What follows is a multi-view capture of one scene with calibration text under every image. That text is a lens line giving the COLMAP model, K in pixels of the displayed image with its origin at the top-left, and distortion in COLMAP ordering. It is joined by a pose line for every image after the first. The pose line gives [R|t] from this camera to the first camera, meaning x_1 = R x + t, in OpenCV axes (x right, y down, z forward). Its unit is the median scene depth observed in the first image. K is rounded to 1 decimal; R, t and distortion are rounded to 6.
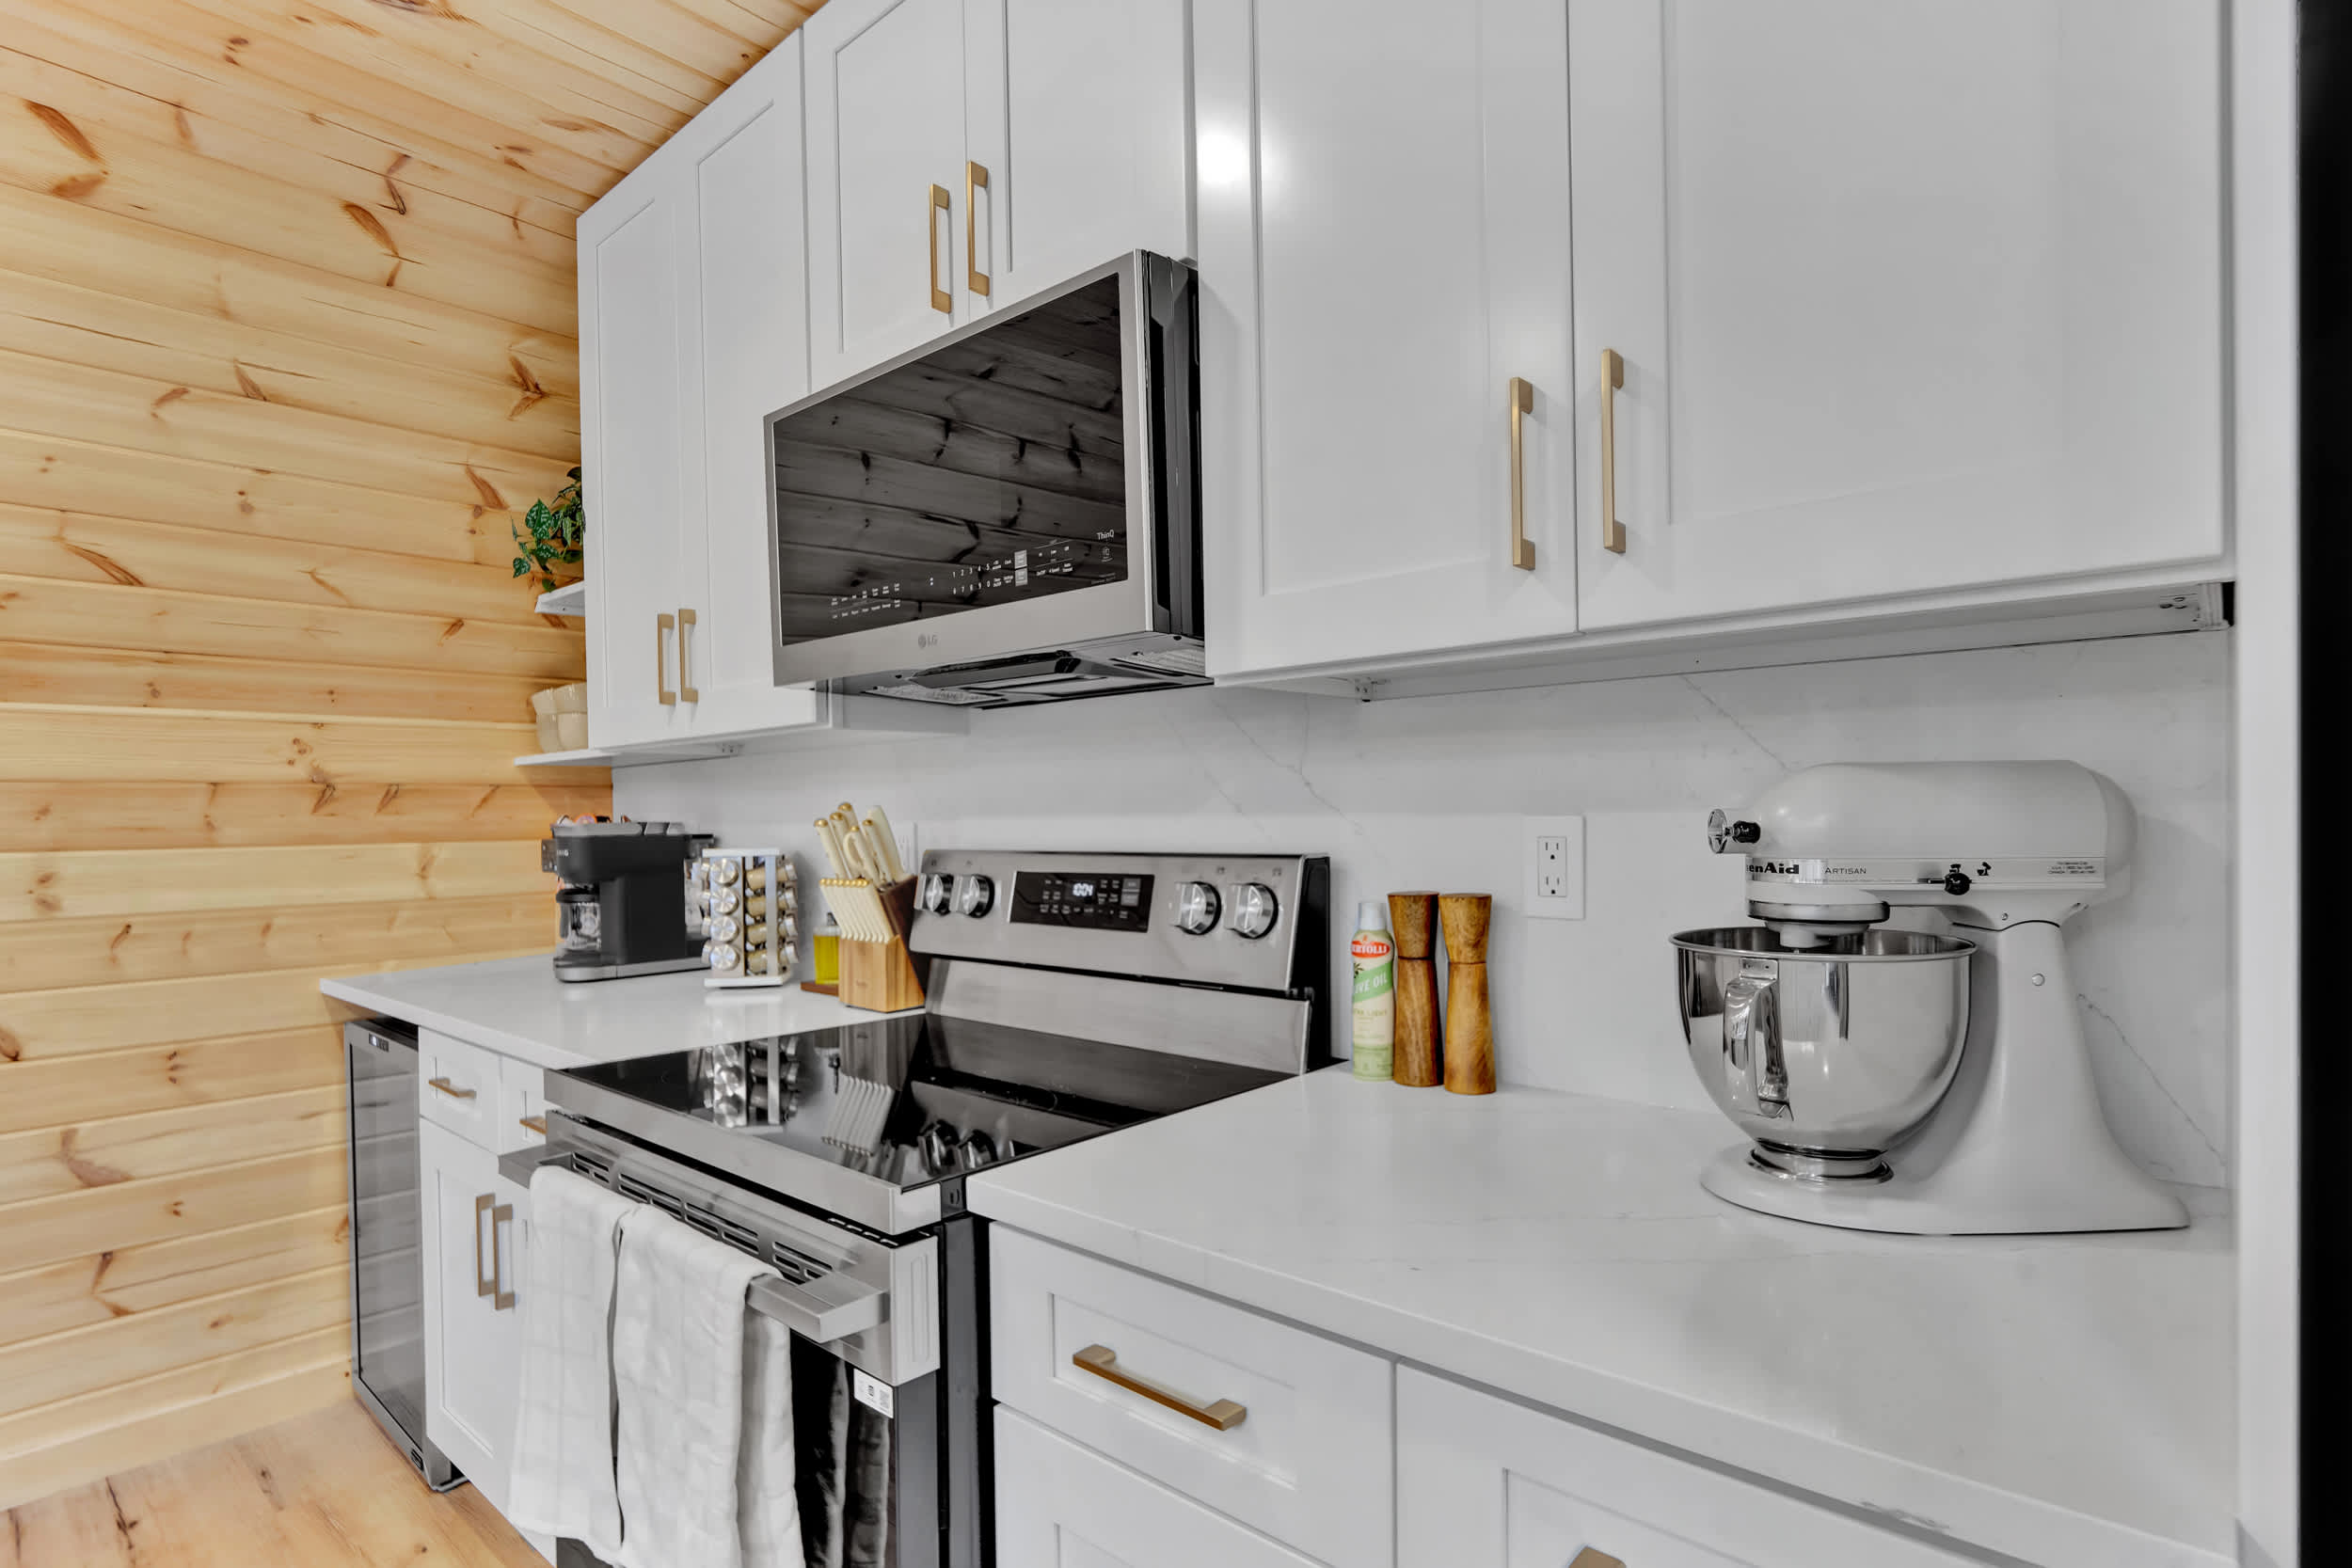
lens RADIAL K [[1178.0, 0, 1176.2], [0, 1178.0, 822.8], [0, 0, 1]] dist [-0.001417, 0.000103]
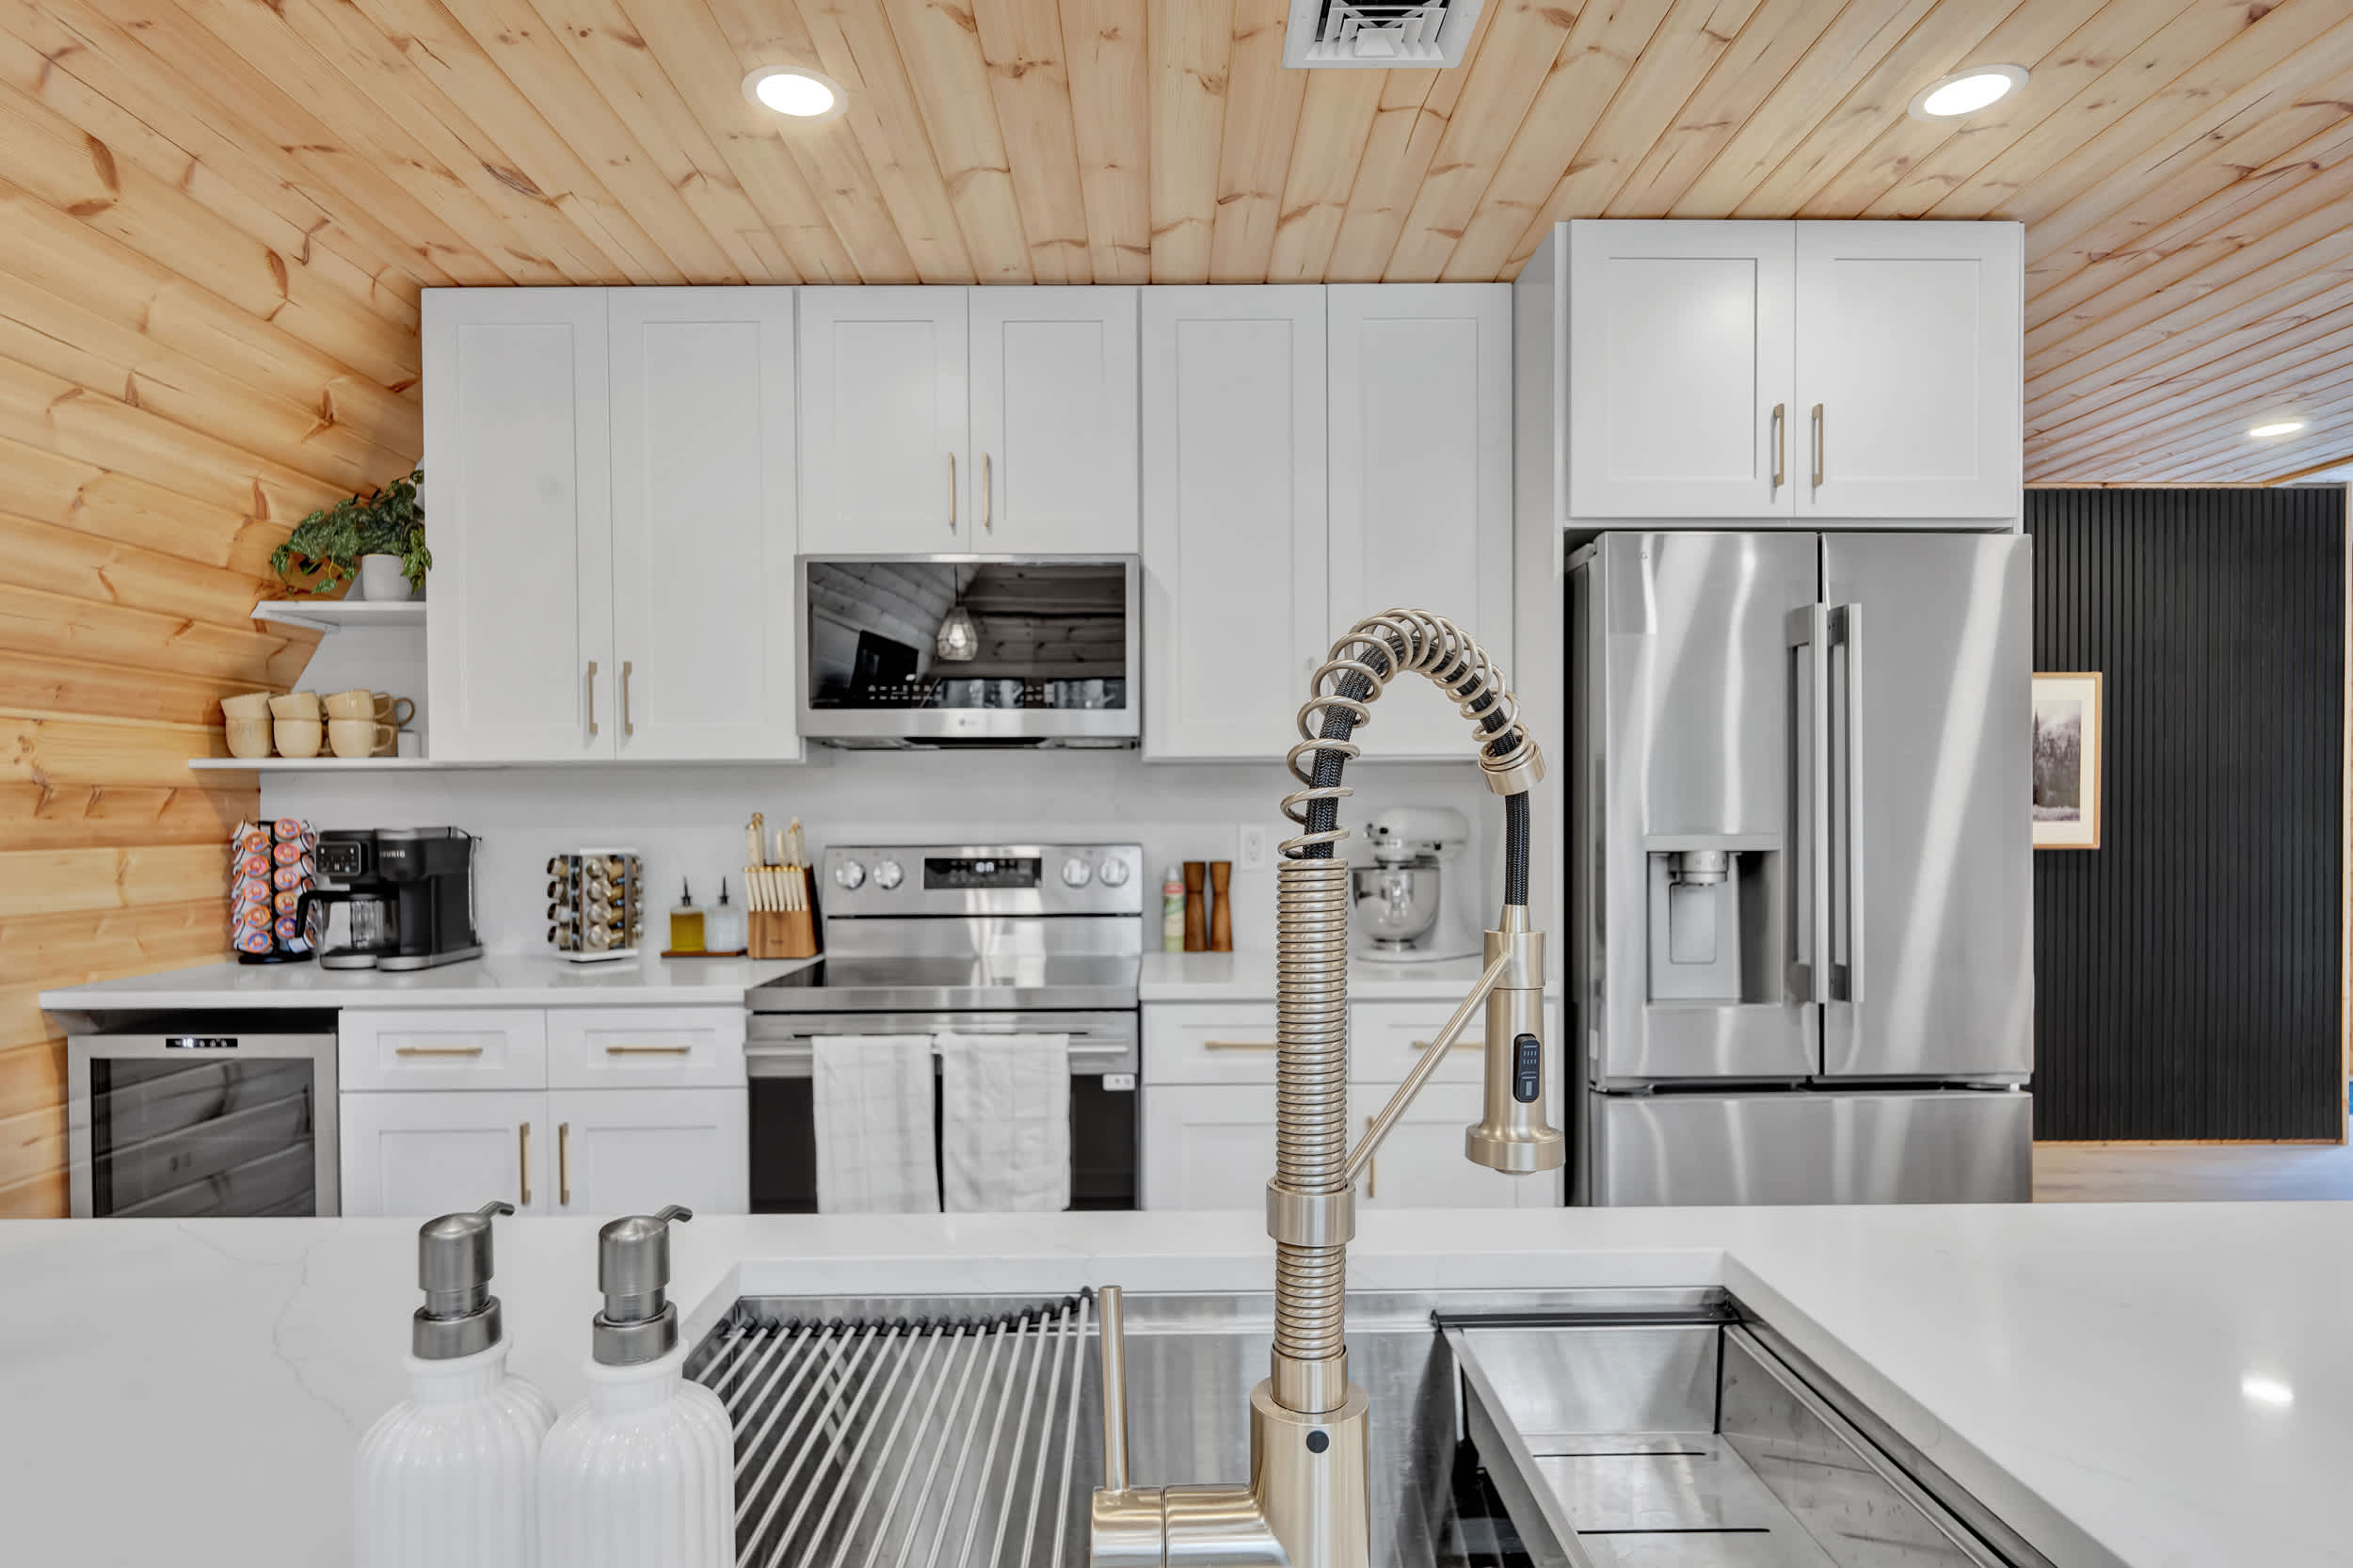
lens RADIAL K [[1258.4, 0, 1181.8], [0, 1258.4, 832.9], [0, 0, 1]] dist [-0.001258, -0.000031]
pose [[0.735282, 0.000696, 0.677761, -0.742930], [0.000477, 0.999999, -0.001545, 0.007288], [-0.677762, 0.001460, 0.735280, -0.349972]]
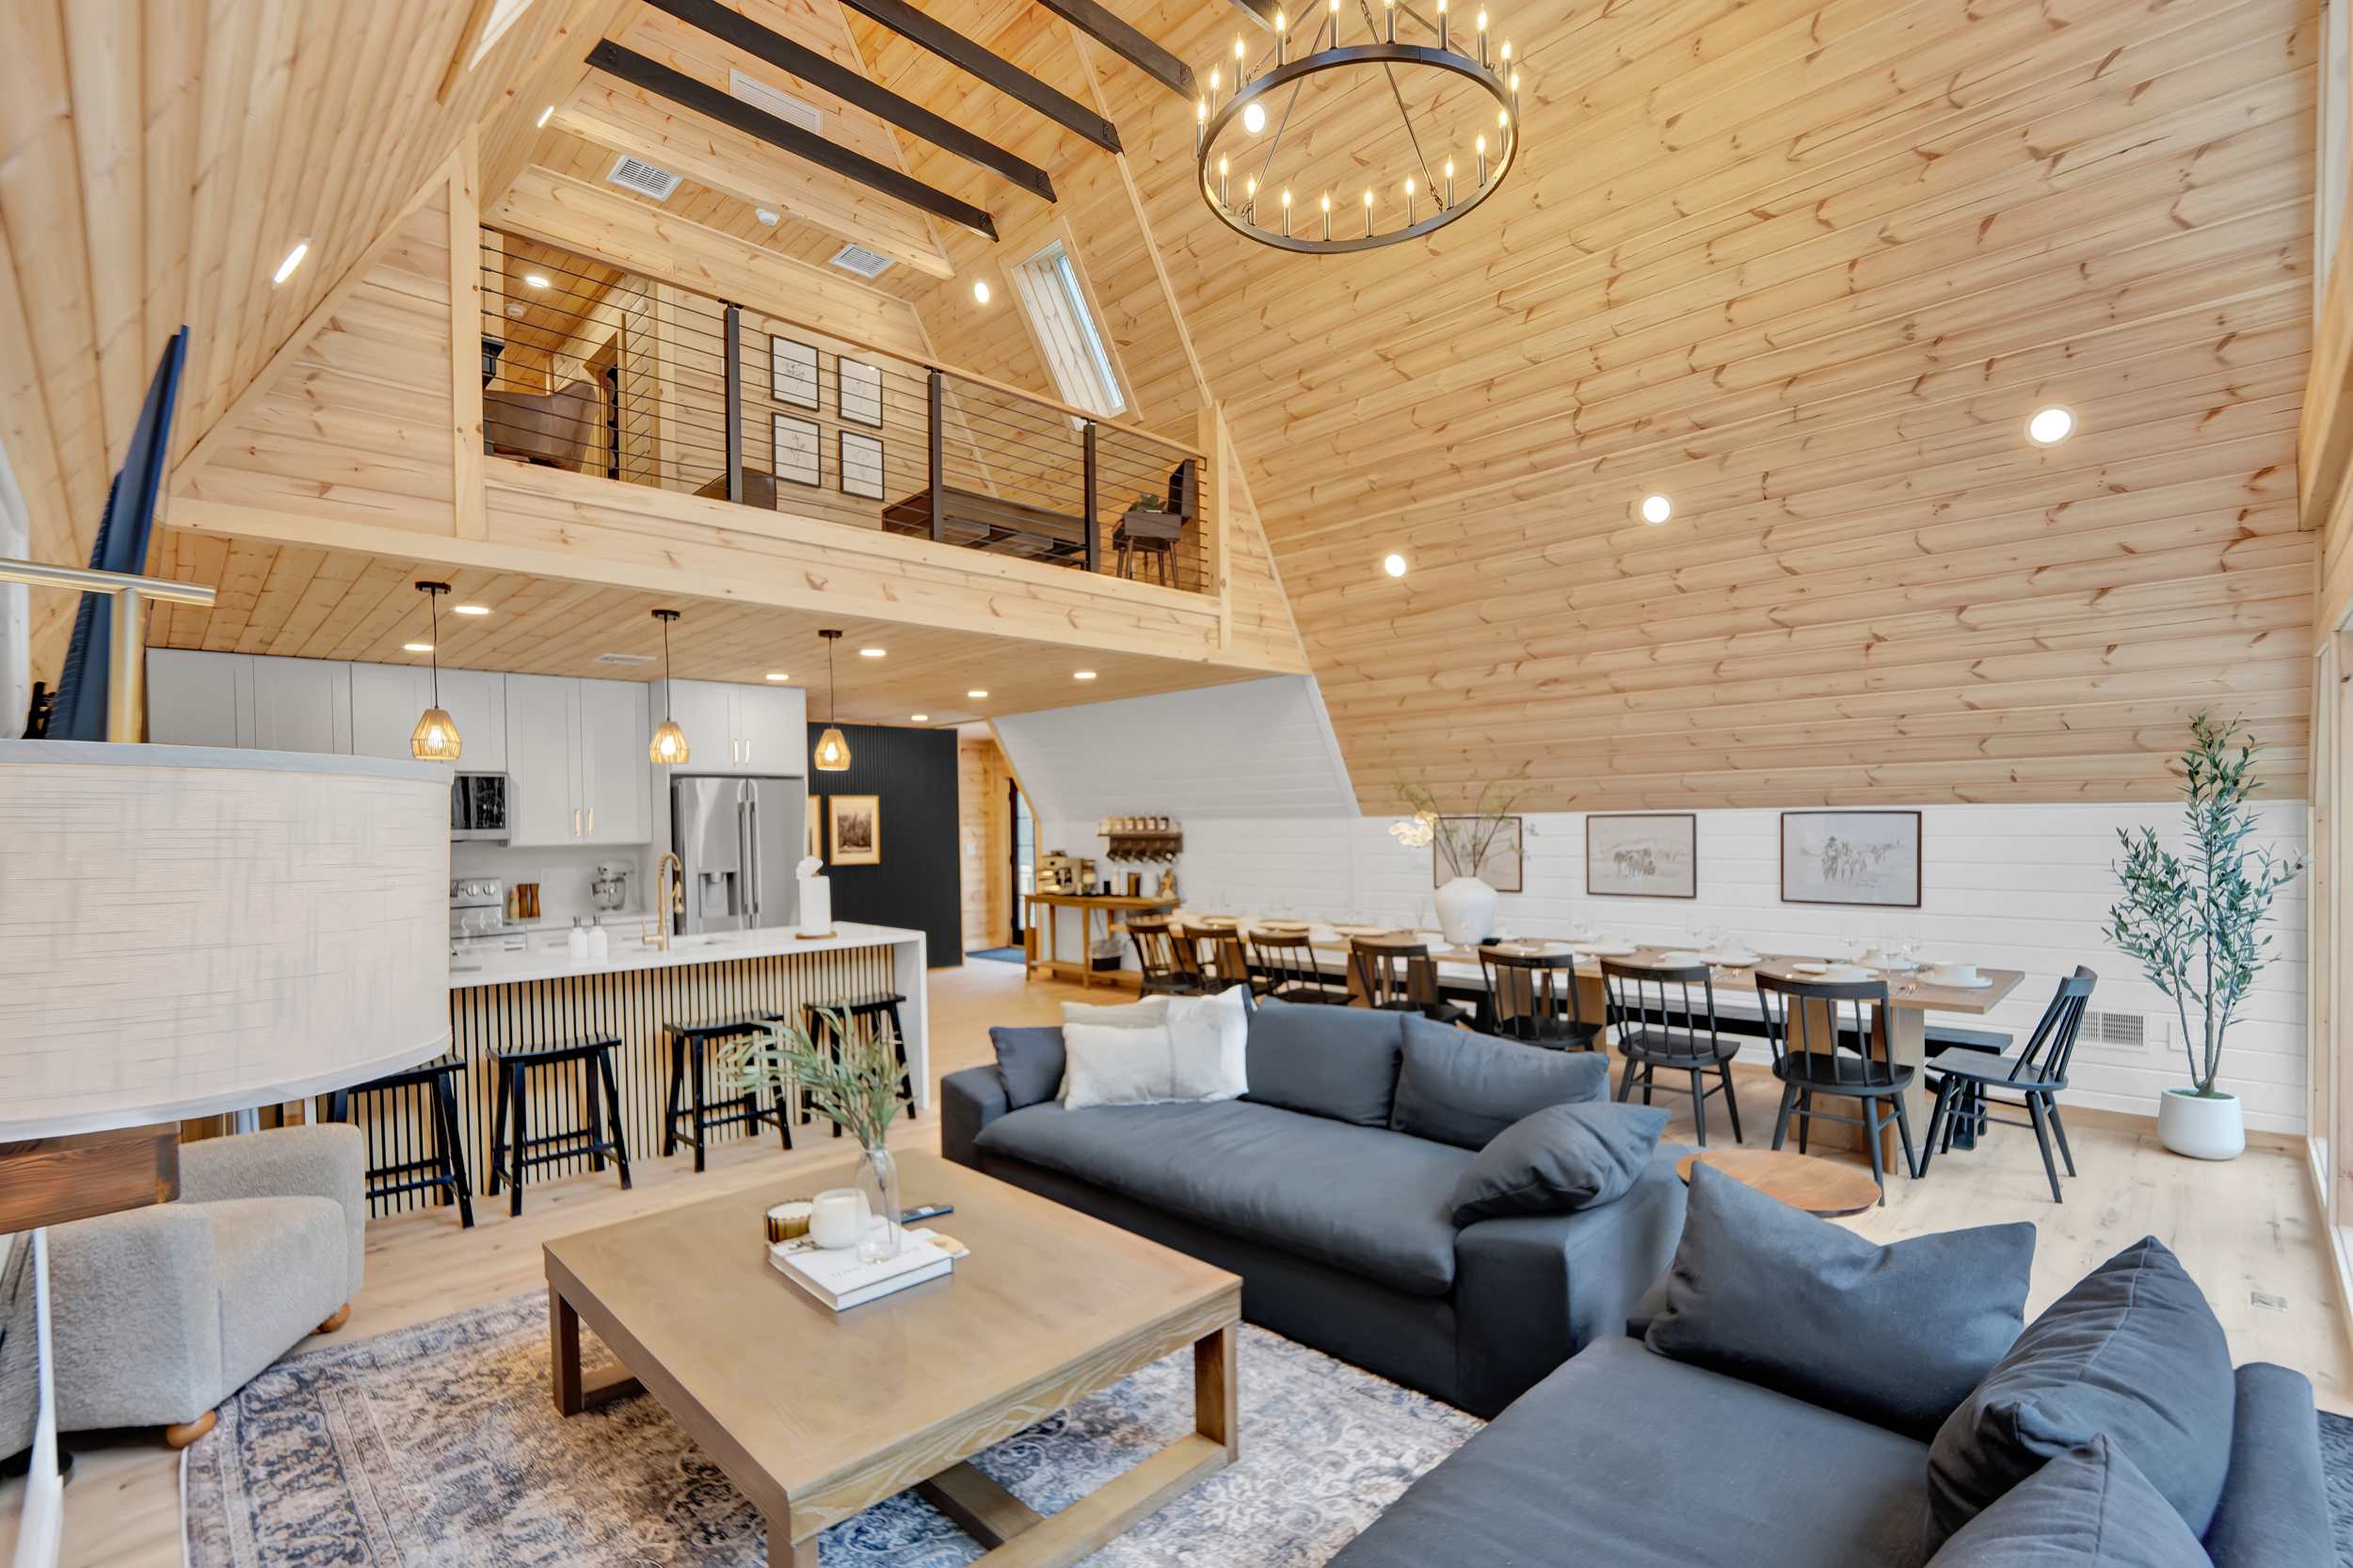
lens RADIAL K [[1047.4, 0, 1185.3], [0, 1047.4, 815.5], [0, 0, 1]] dist [-0.010178, 0.000092]
pose [[0.059770, 0.006004, 0.998194, -2.486879], [0.025092, 0.999657, -0.007515, -0.080131], [-0.997897, 0.025496, 0.059599, -1.322971]]
